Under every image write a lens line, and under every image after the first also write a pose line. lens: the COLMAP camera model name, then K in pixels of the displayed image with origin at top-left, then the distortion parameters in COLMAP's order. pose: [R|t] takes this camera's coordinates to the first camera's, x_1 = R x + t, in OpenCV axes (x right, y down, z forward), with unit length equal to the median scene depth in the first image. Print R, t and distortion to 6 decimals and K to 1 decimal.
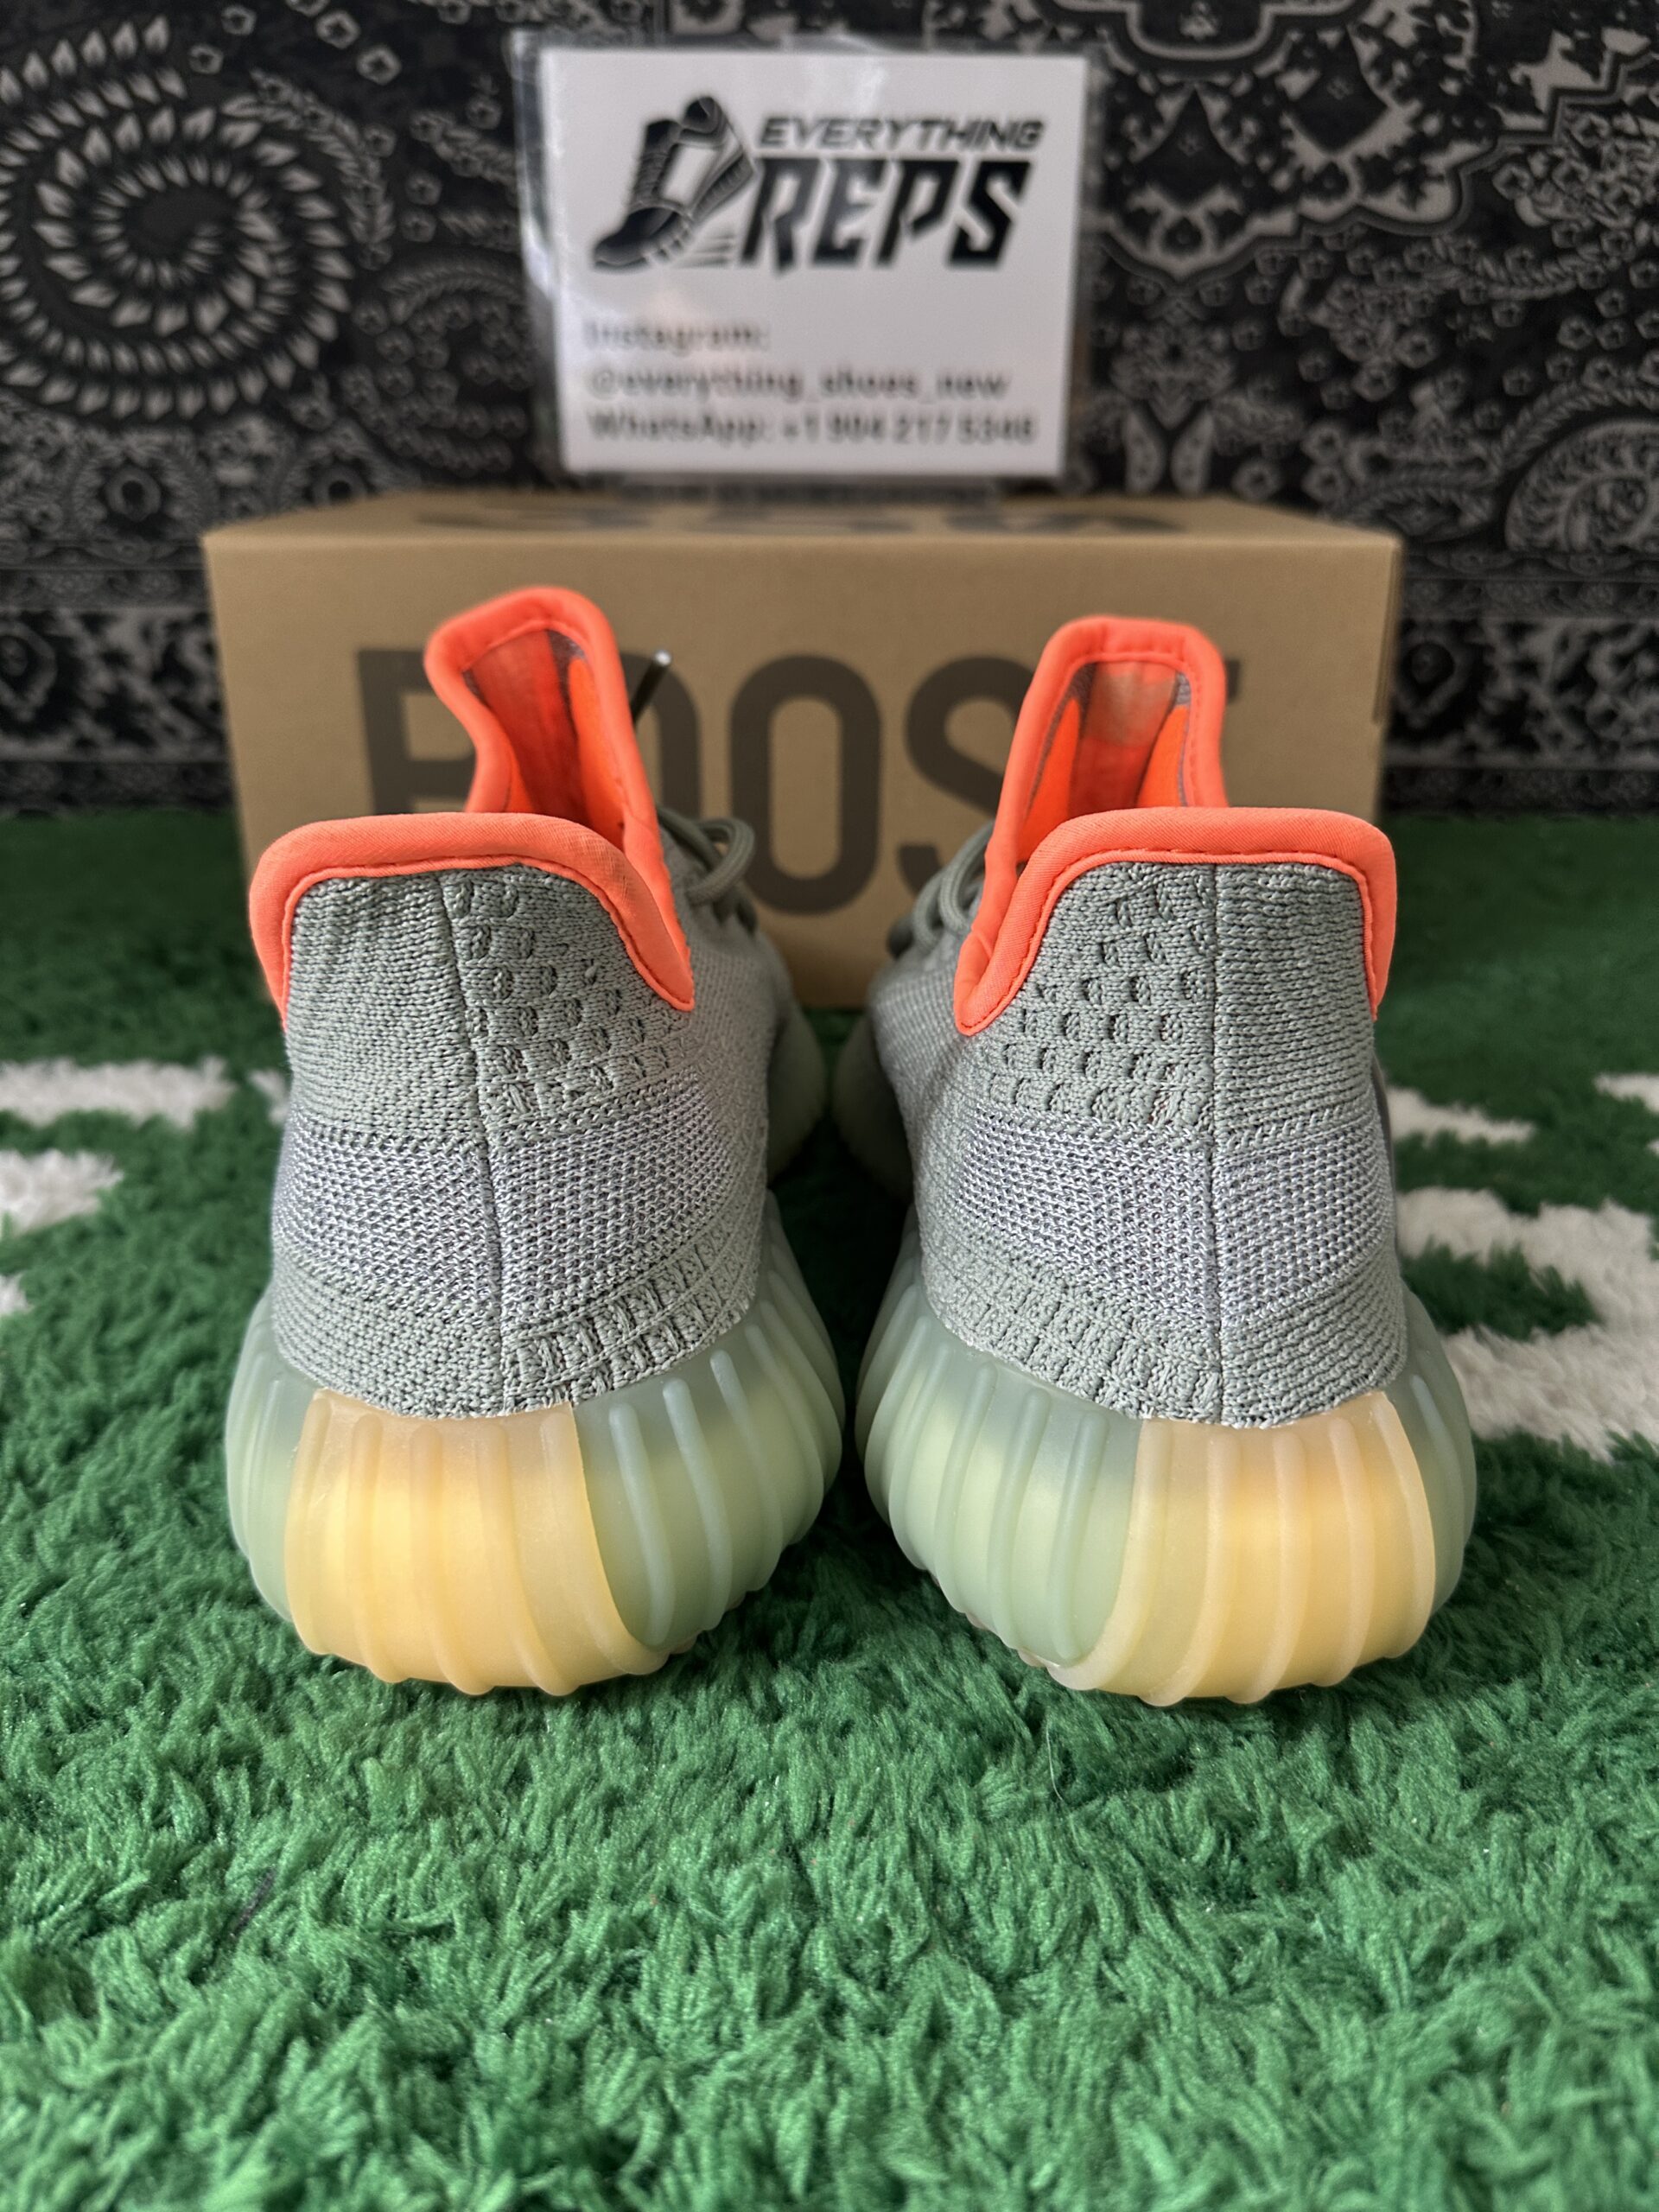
lens RADIAL K [[1622.3, 0, 848.7], [0, 1622.3, 1122.6], [0, 0, 1]] dist [-0.038959, 0.009680]
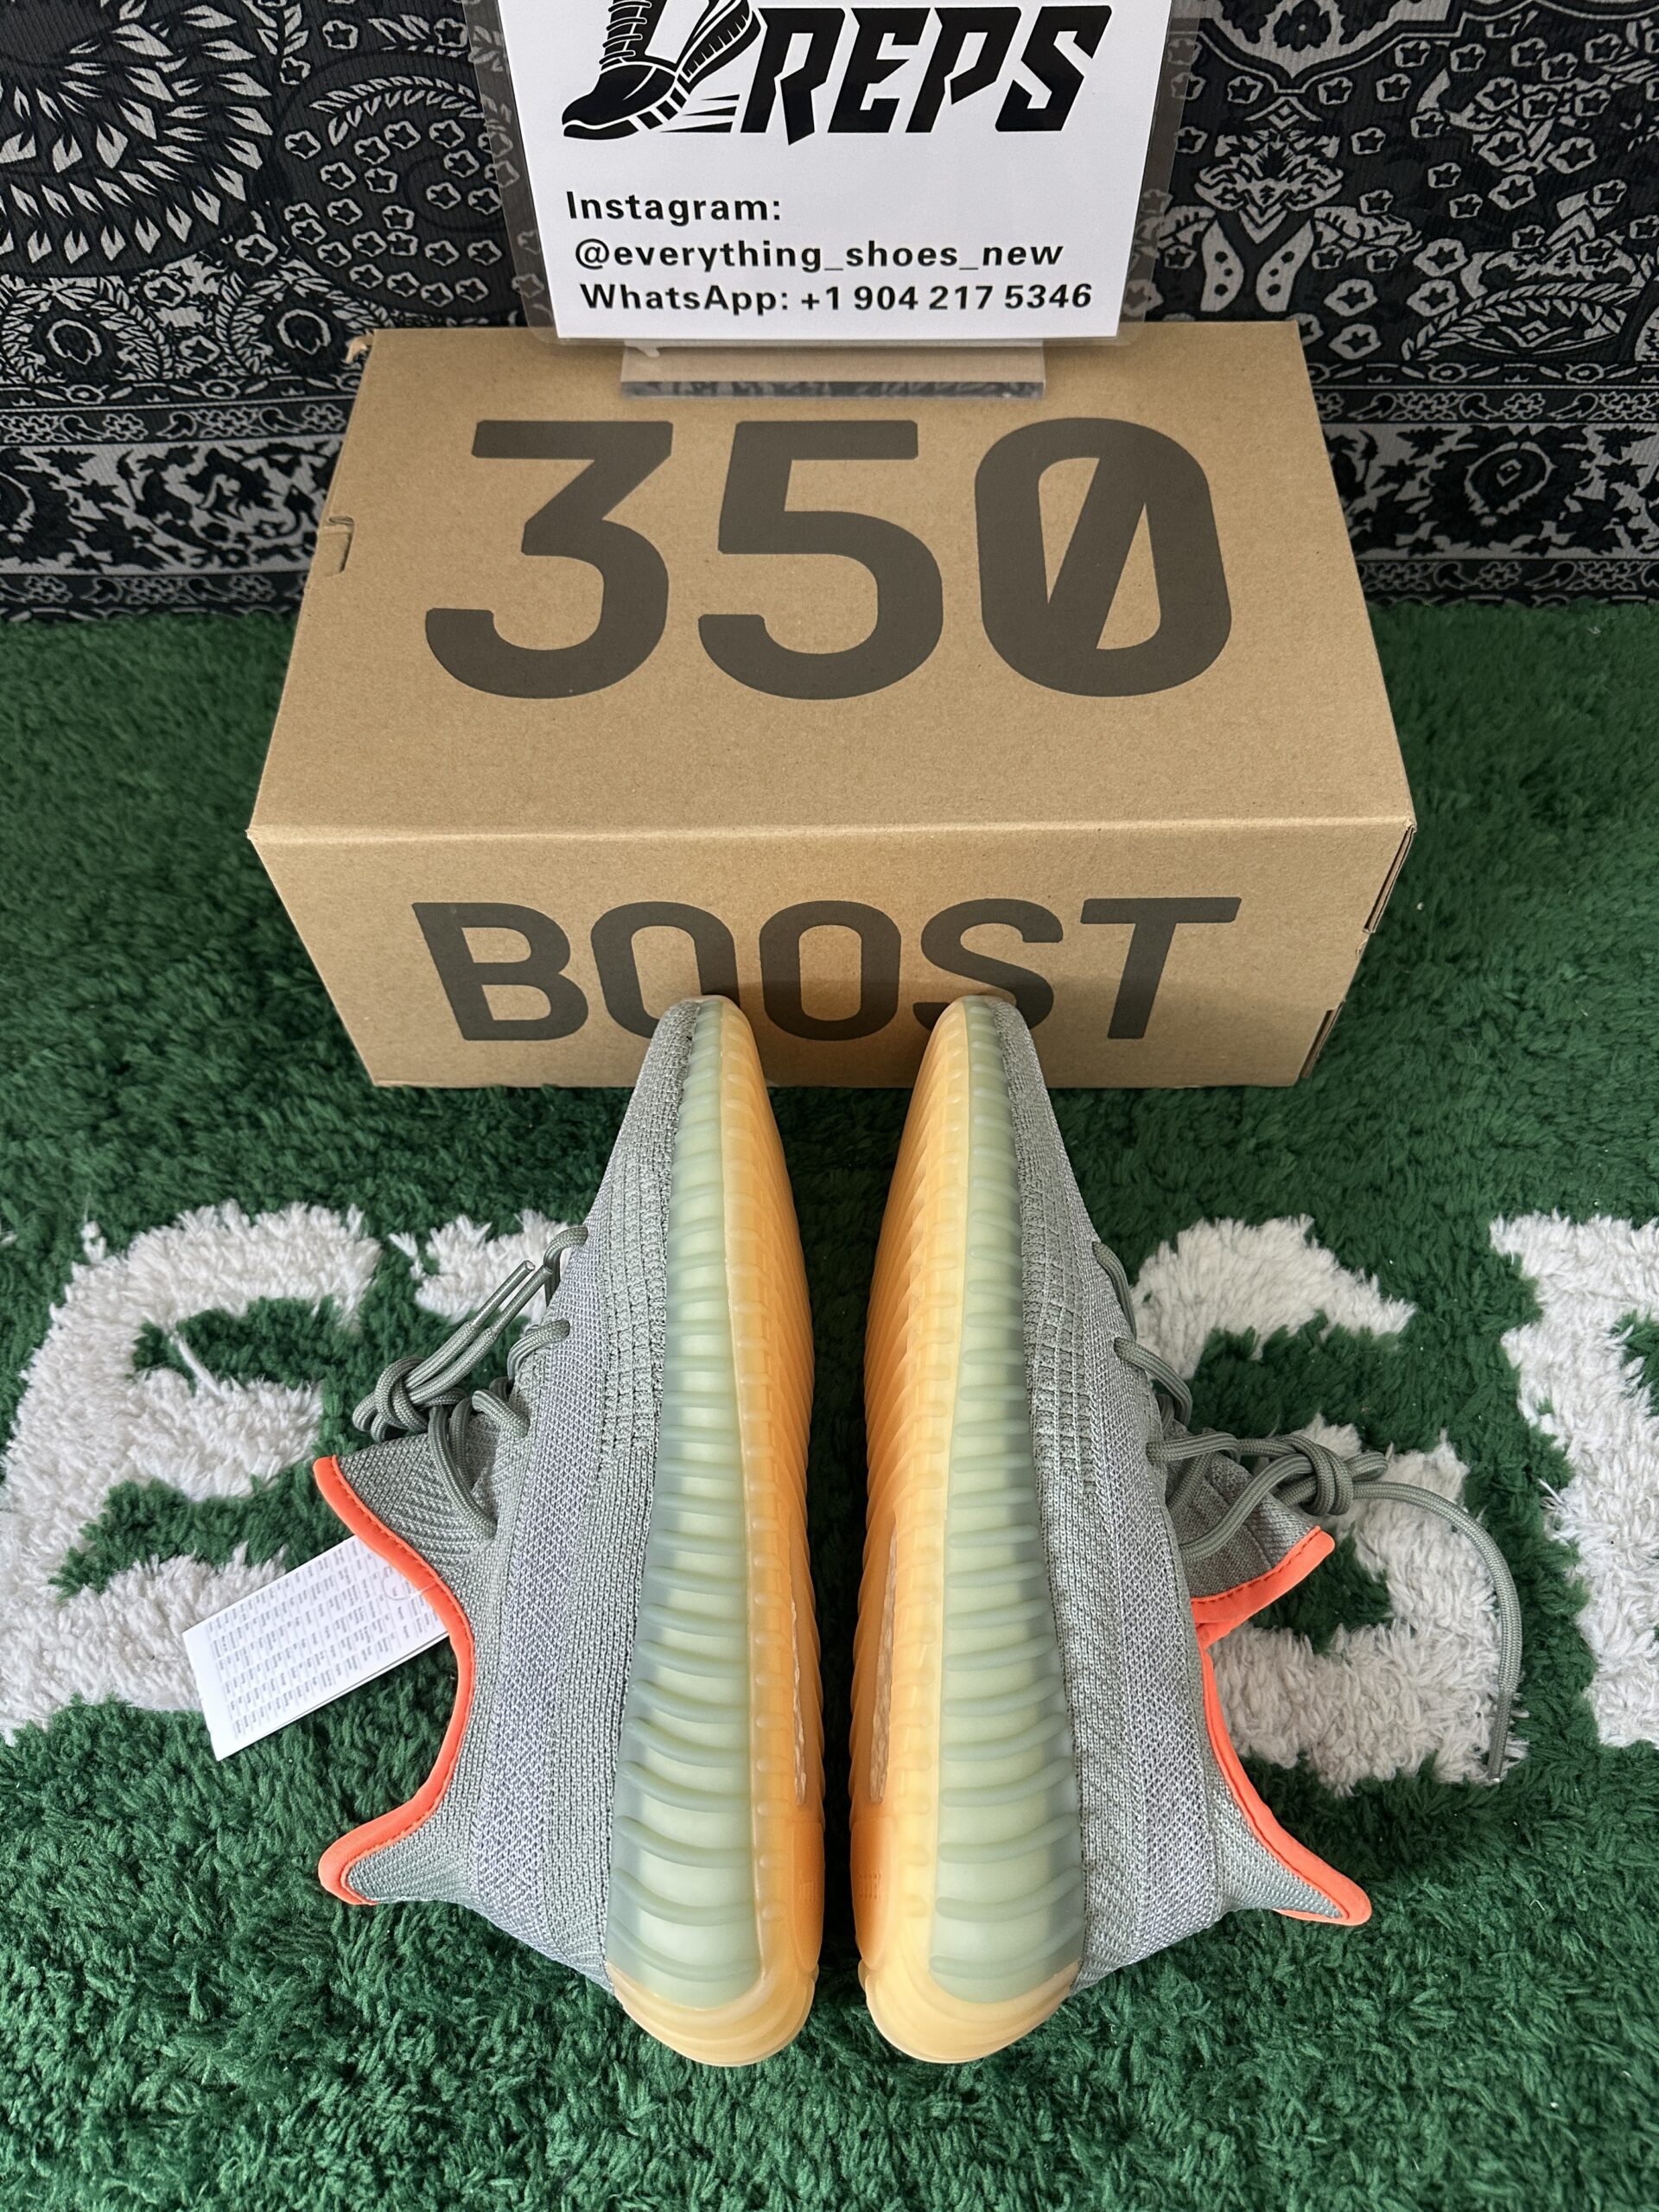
lens RADIAL K [[1622.3, 0, 833.8], [0, 1622.3, 1111.1], [0, 0, 1]] dist [-0.038959, 0.009680]
pose [[0.999487, 0.008821, -0.030774, 0.007074], [0.011147, 0.805238, 0.592847, -0.595762], [0.030010, -0.592886, 0.804727, 0.047584]]
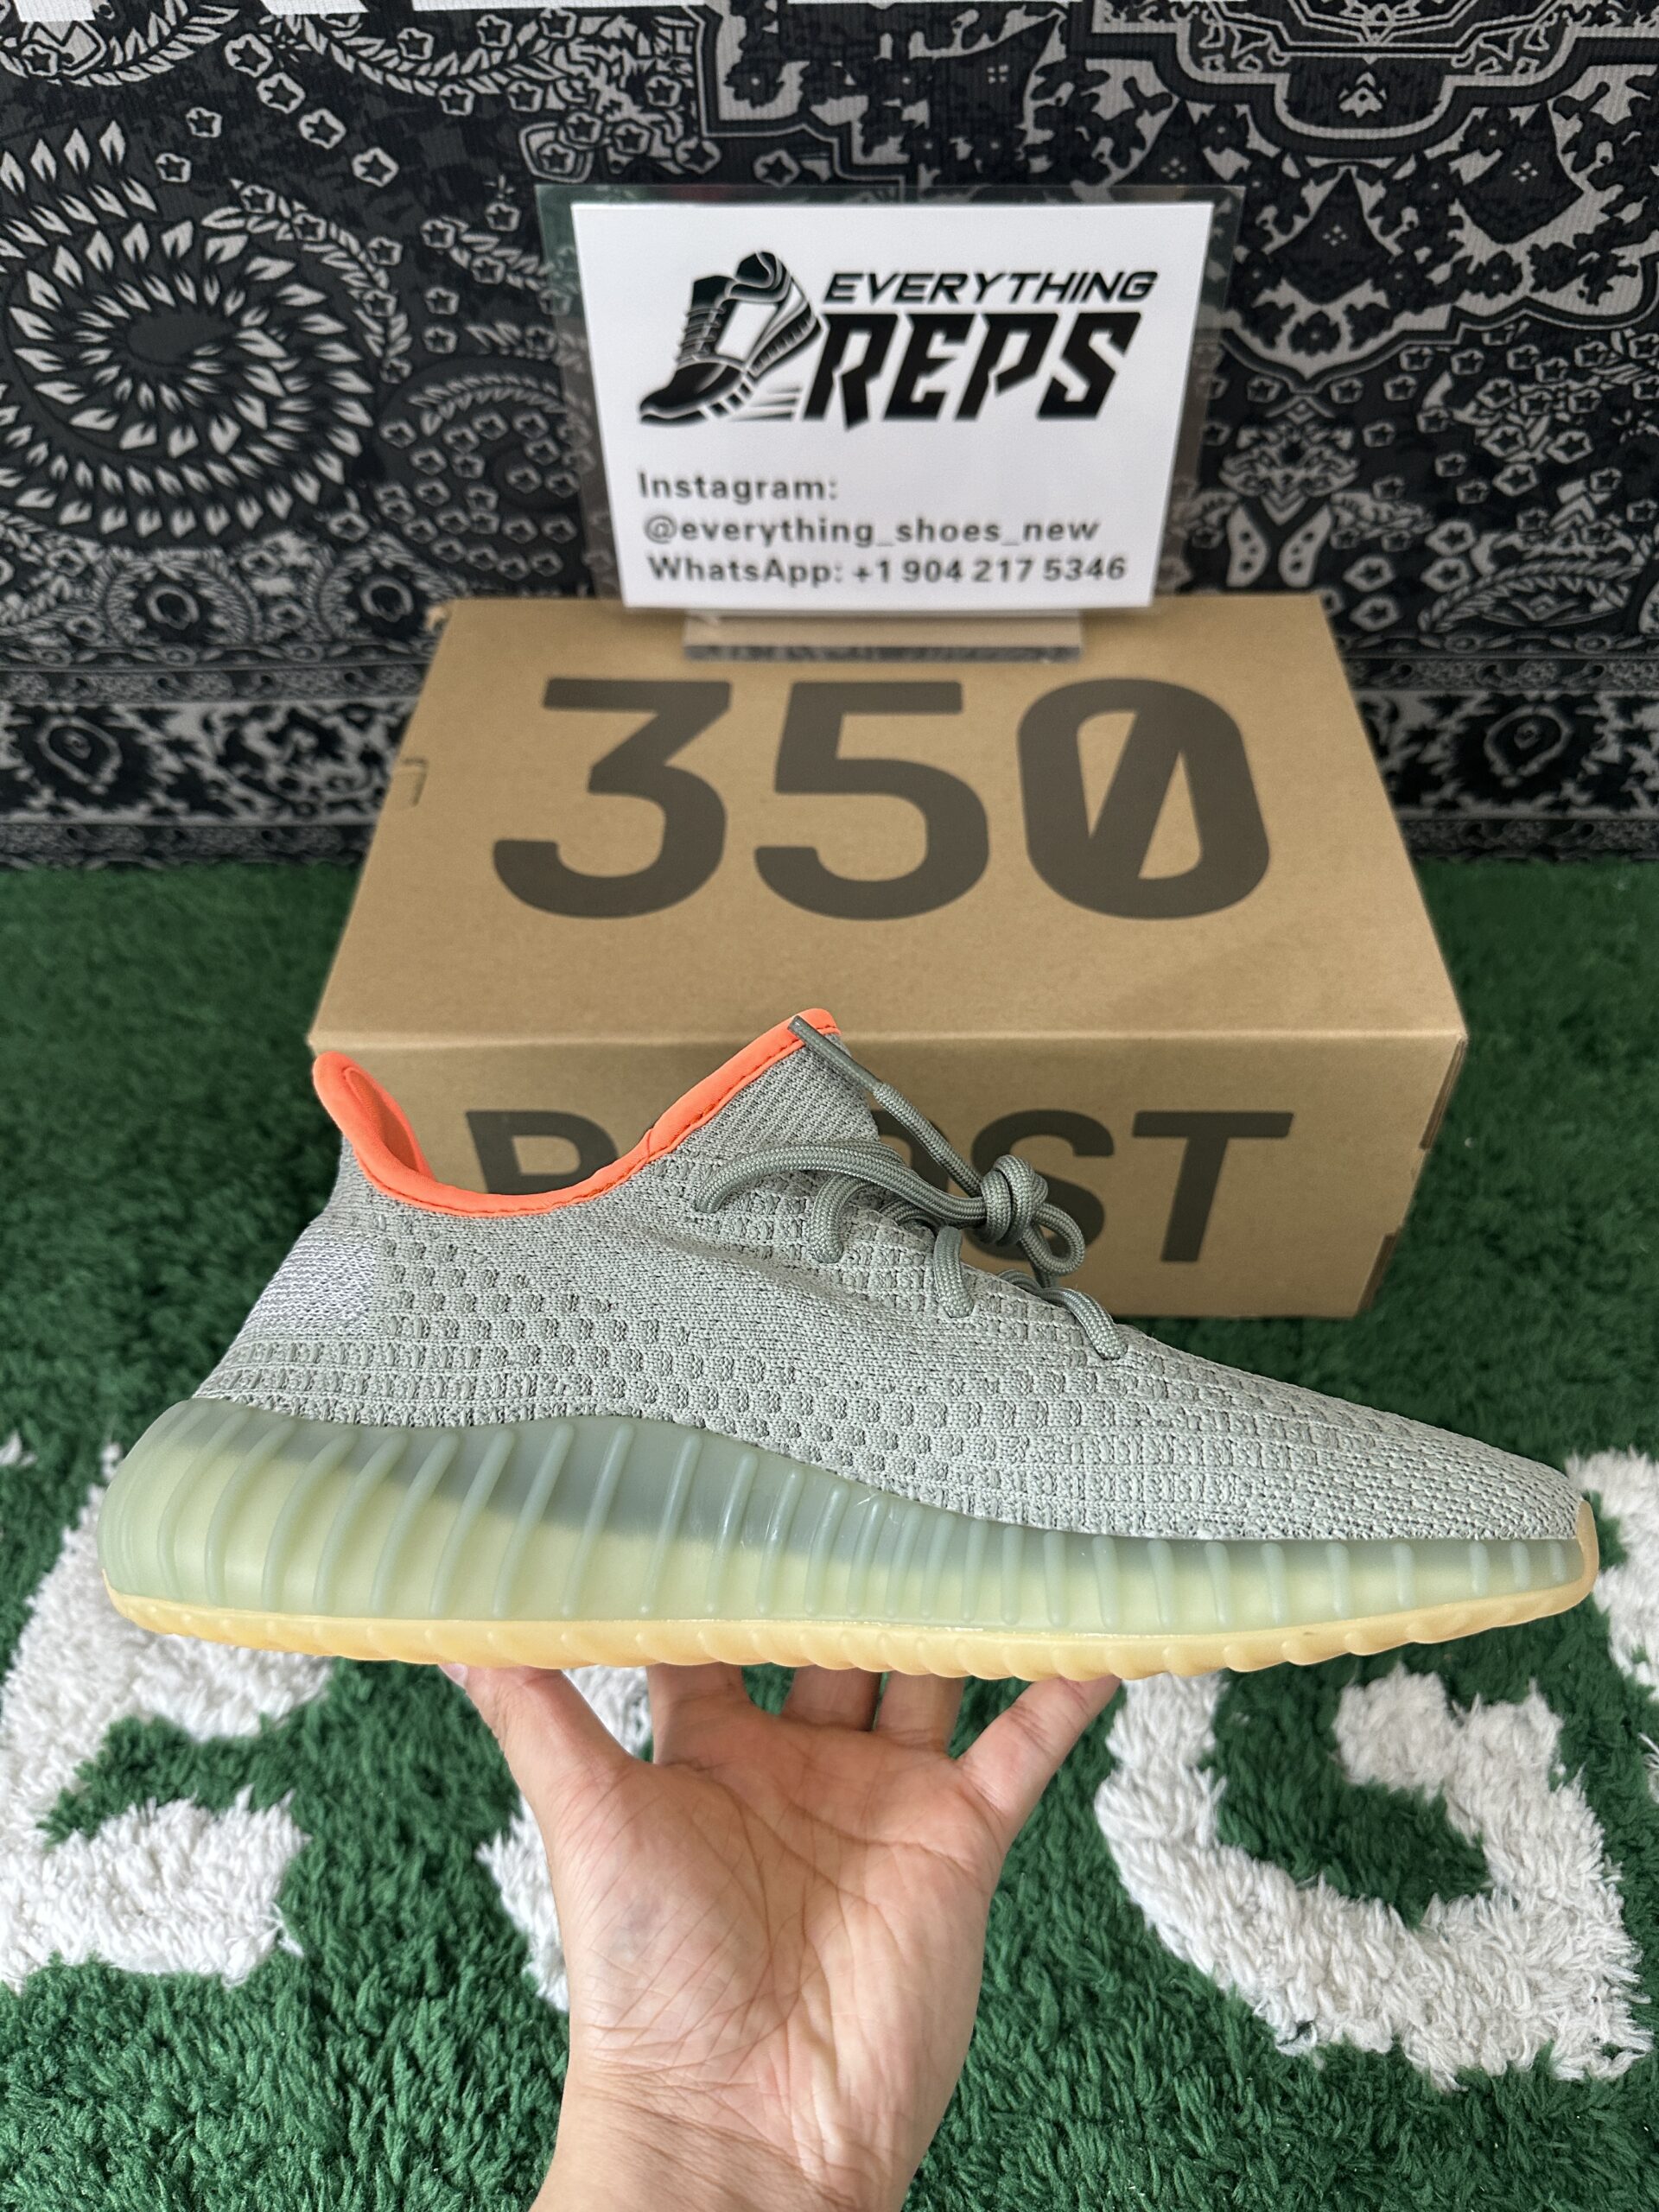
lens RADIAL K [[1622.3, 0, 834.4], [0, 1622.3, 1096.6], [0, 0, 1]] dist [-0.038959, 0.009680]
pose [[0.998898, 0.010813, -0.045664, -0.006578], [0.009608, 0.905346, 0.424567, -0.555211], [0.045932, -0.424538, 0.904244, 0.032531]]
